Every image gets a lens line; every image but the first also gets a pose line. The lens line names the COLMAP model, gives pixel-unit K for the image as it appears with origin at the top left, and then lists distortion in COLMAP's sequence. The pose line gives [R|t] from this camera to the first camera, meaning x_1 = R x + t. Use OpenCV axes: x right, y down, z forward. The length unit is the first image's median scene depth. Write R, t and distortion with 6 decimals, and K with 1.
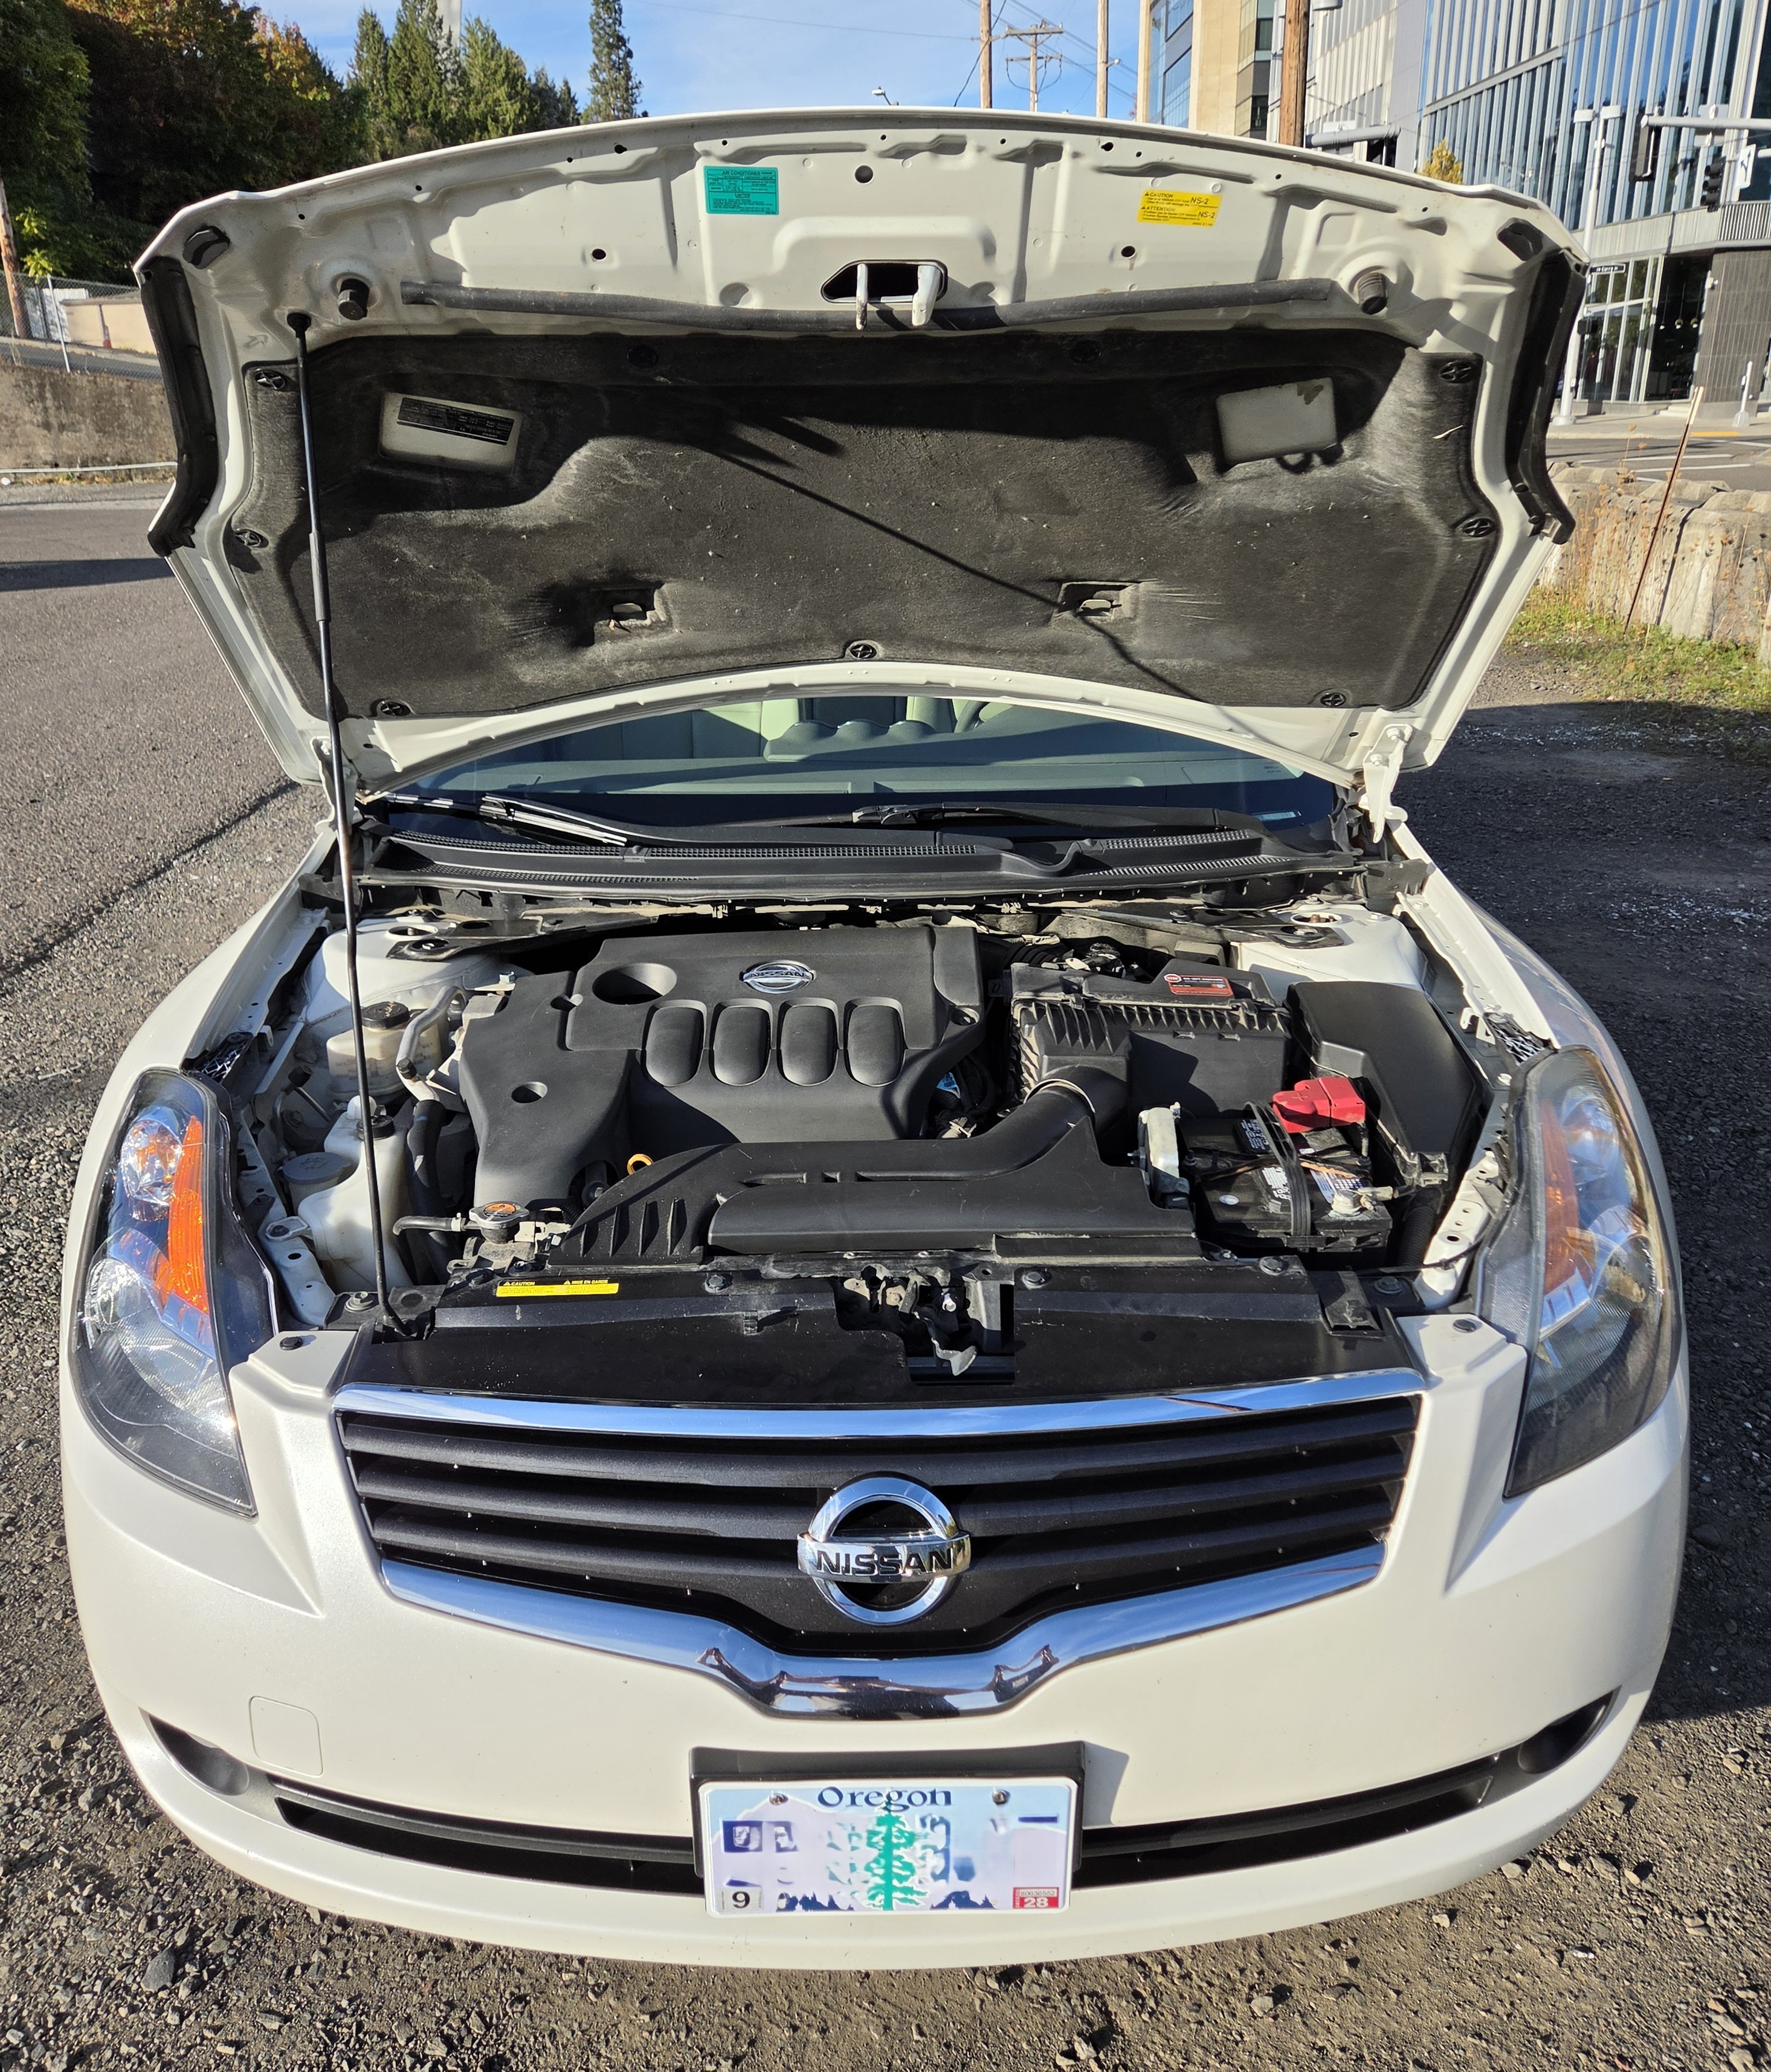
lens RADIAL K [[1645.5, 0, 884.0], [0, 1645.5, 931.5], [0, 0, 1]] dist [0.008383, -0.013615]
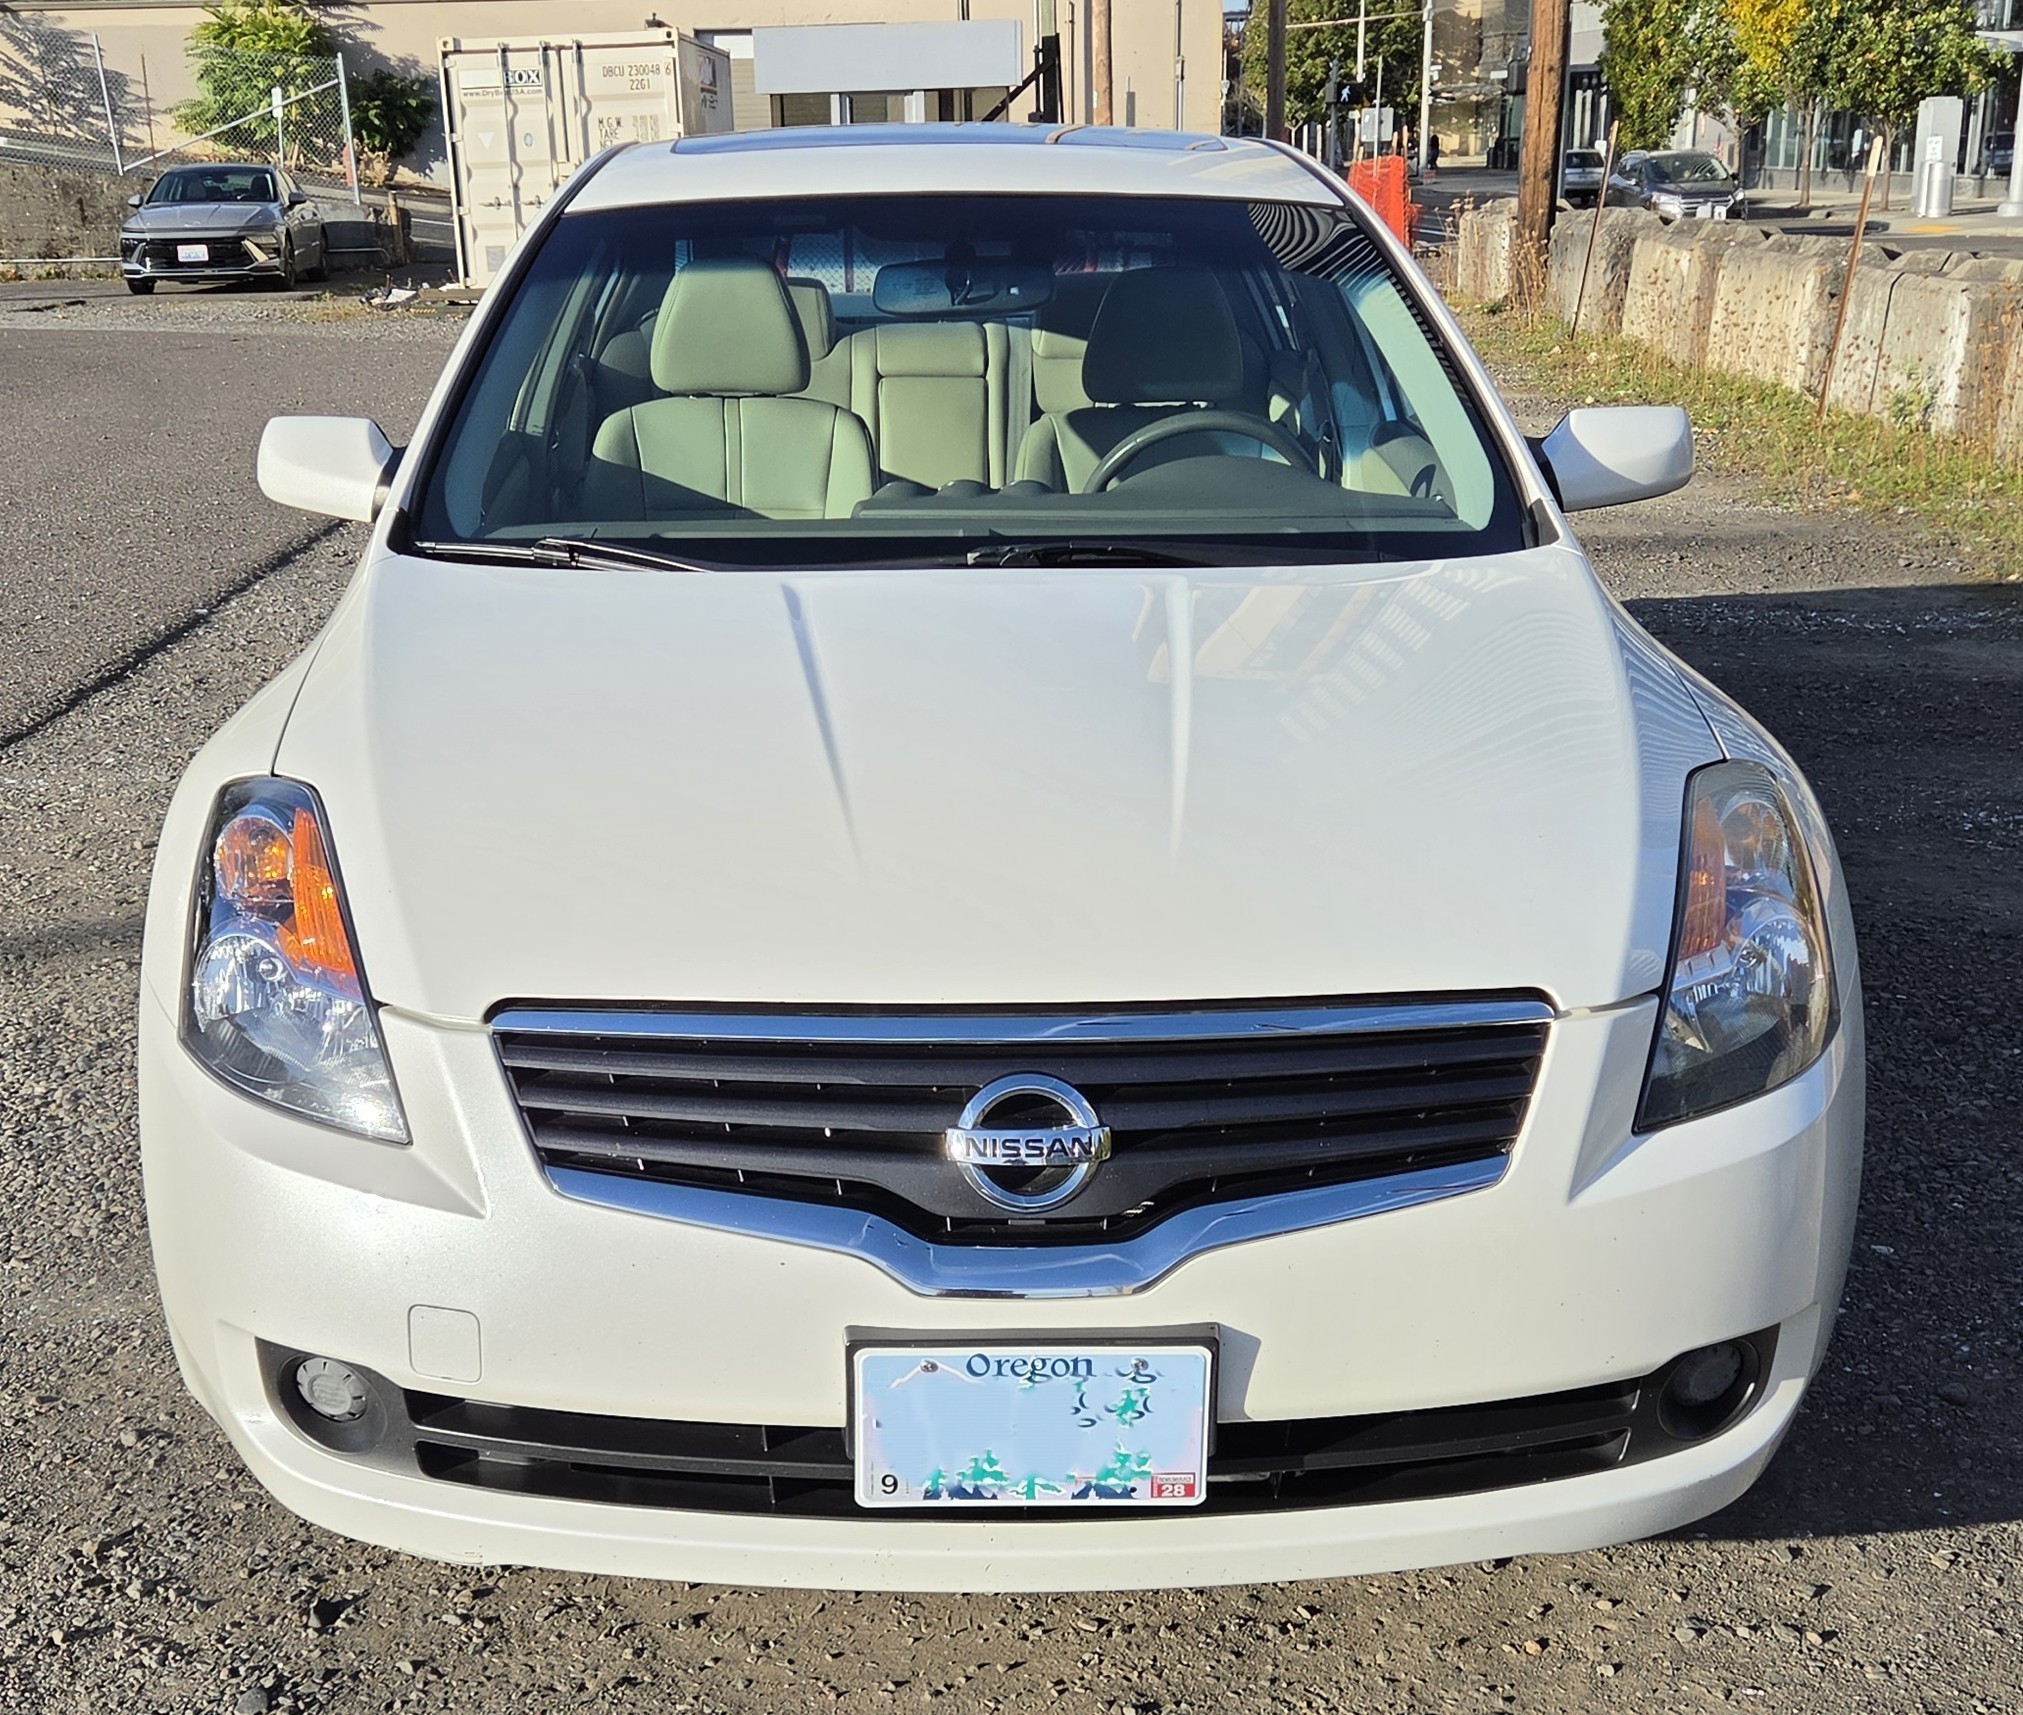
lens RADIAL K [[2622.1, 0, 938.3], [0, 2622.1, 928.2], [0, 0, 1]] dist [0.052797, -0.028545]
pose [[0.999995, 0.002585, 0.001653, -0.047433], [-0.002530, 0.999471, -0.032437, 0.231183], [-0.001736, 0.032432, 0.999472, -0.532421]]
